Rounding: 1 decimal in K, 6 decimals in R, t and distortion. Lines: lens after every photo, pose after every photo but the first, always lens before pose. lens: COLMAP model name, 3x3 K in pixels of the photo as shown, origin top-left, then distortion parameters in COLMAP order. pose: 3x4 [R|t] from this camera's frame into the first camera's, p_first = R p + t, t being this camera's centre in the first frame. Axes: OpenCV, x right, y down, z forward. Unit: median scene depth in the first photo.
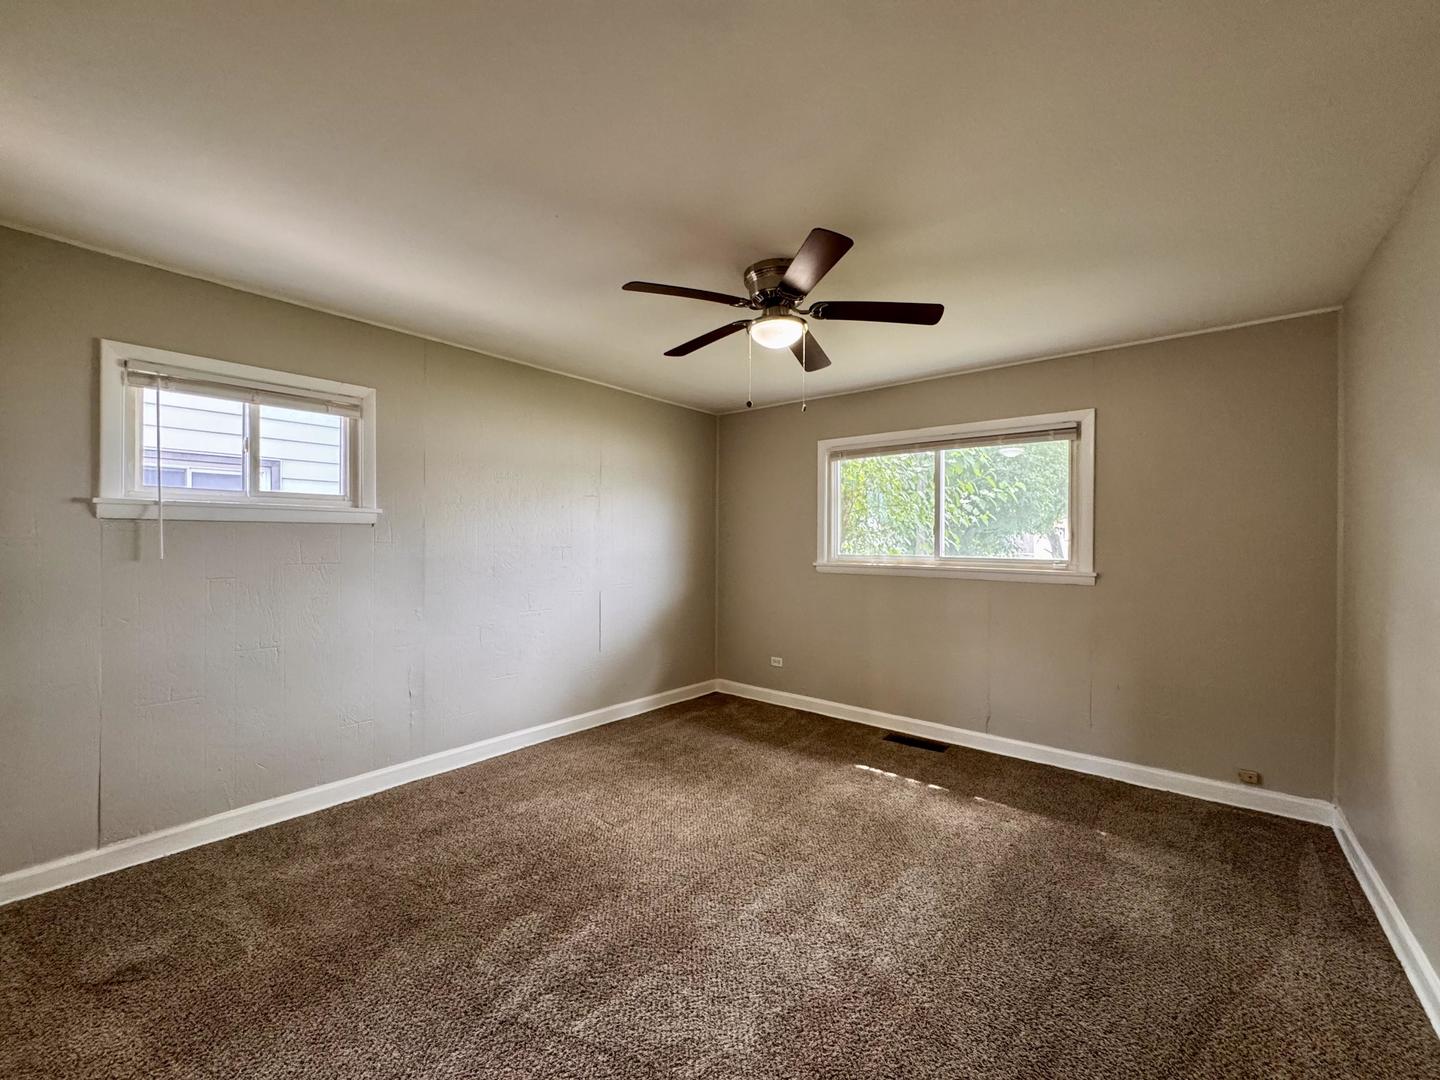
lens RADIAL K [[576.1, 0, 720.0], [0, 576.1, 540.0], [0, 0, 1]] dist [-0.001607, 0.000183]
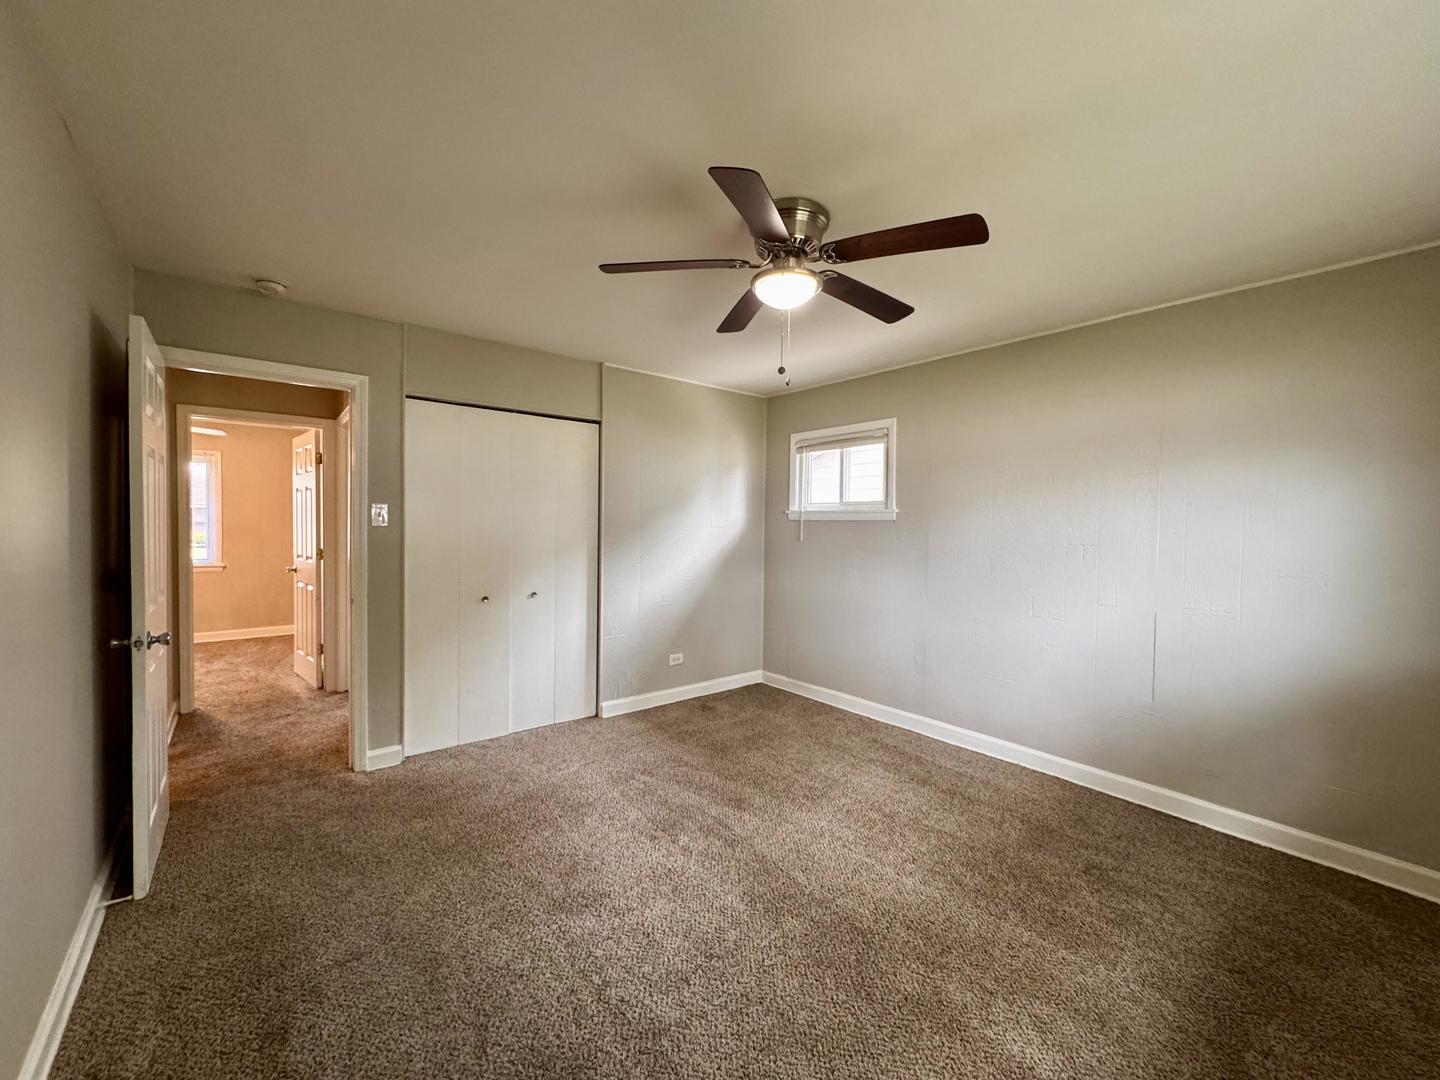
lens RADIAL K [[576.1, 0, 720.0], [0, 576.1, 540.0], [0, 0, 1]] dist [-0.001607, 0.000183]
pose [[-0.186770, 0.019300, -0.982214, 0.767525], [-0.015081, 0.999633, 0.022510, -0.007180], [0.982288, 0.019017, -0.186410, 0.855687]]
